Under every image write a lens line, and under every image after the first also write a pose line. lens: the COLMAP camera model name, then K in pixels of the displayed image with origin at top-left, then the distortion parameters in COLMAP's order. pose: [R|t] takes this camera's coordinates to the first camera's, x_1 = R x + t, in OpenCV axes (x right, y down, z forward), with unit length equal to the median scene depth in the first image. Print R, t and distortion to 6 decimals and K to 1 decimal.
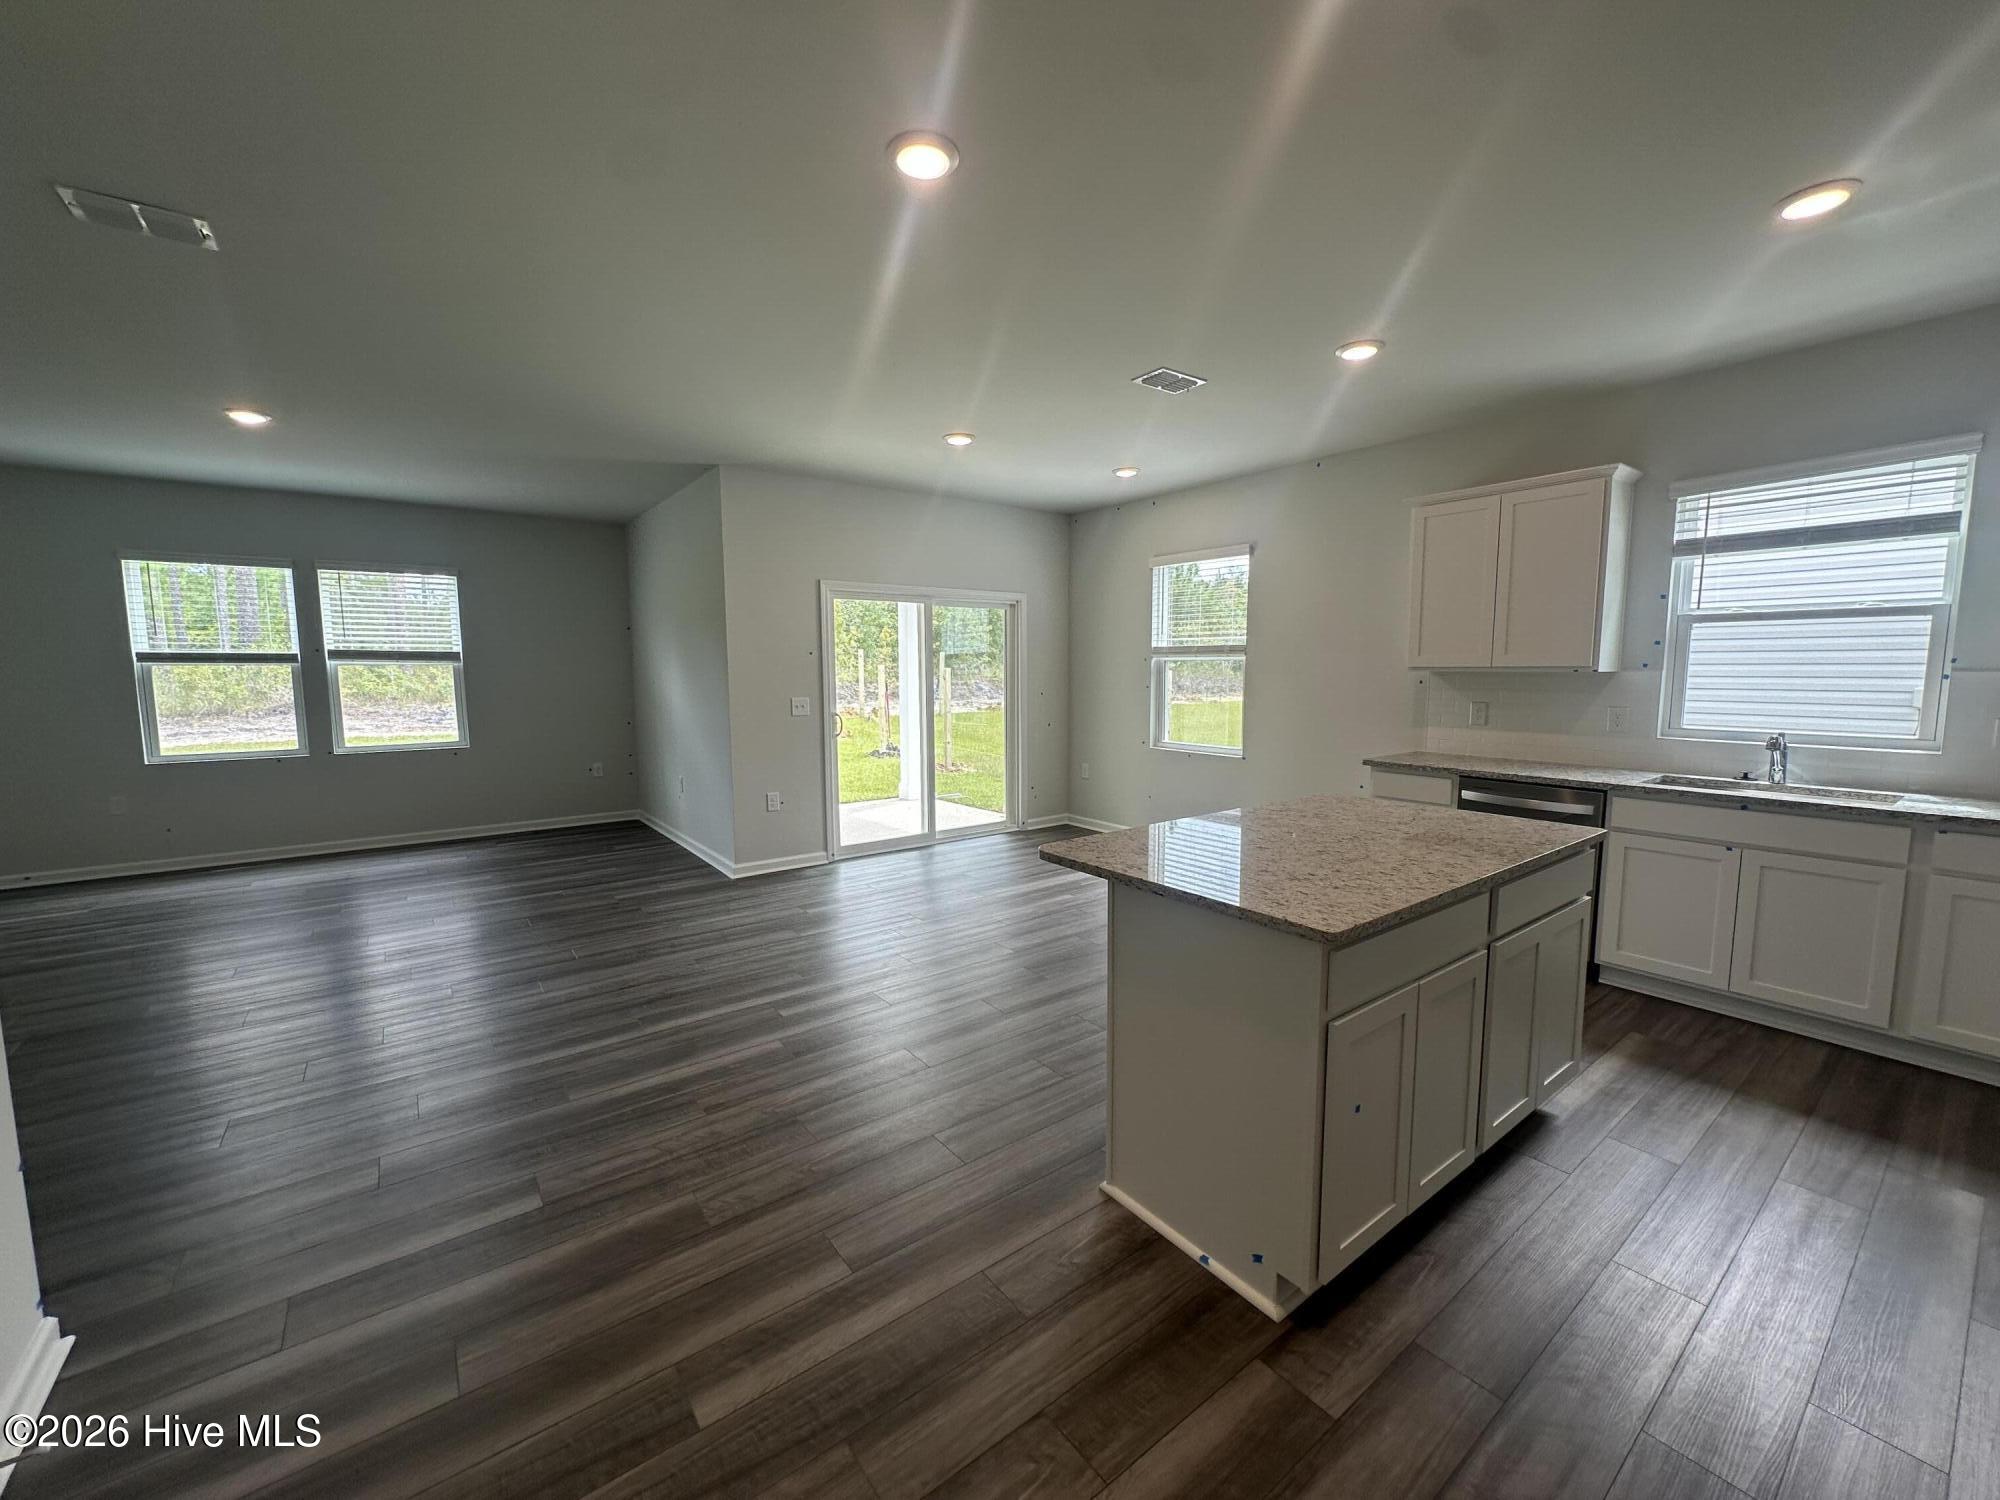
lens RADIAL K [[797.3, 0, 1000.0], [0, 797.3, 750.0], [0, 0, 1]] dist [0.000655, -0.000101]
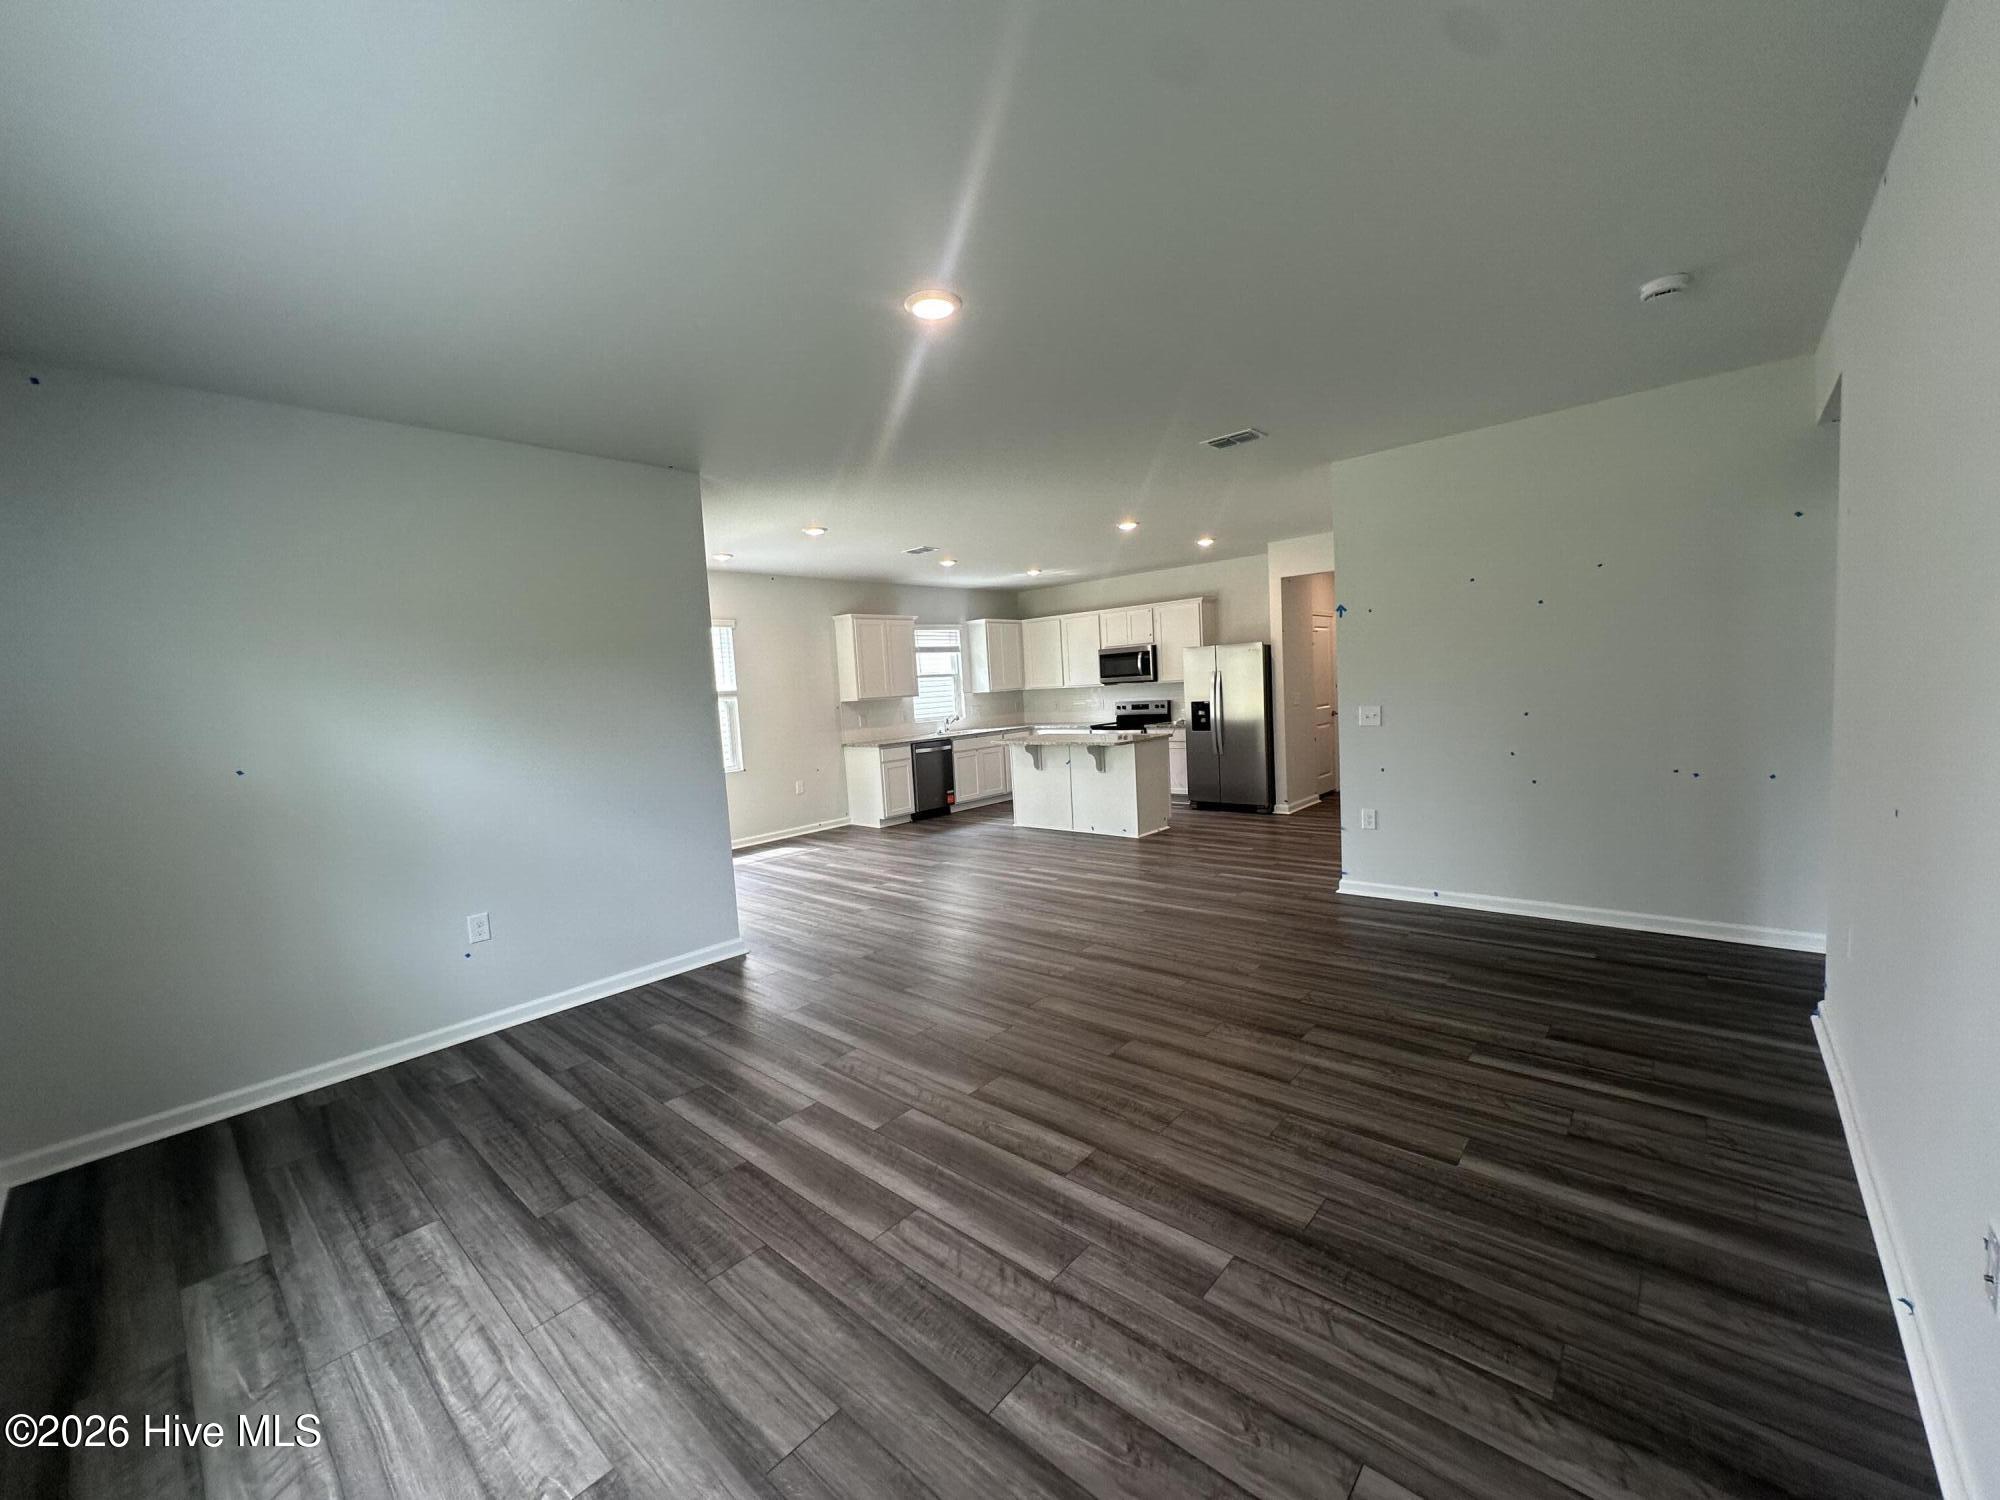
lens RADIAL K [[801.8, 0, 1000.0], [0, 801.8, 750.0], [0, 0, 1]] dist [-0.000540, -0.000182]
pose [[-0.194485, -0.063325, 0.978859, -1.499484], [0.161161, 0.982290, 0.095568, -0.112539], [-0.967576, 0.176341, -0.180835, 1.046999]]
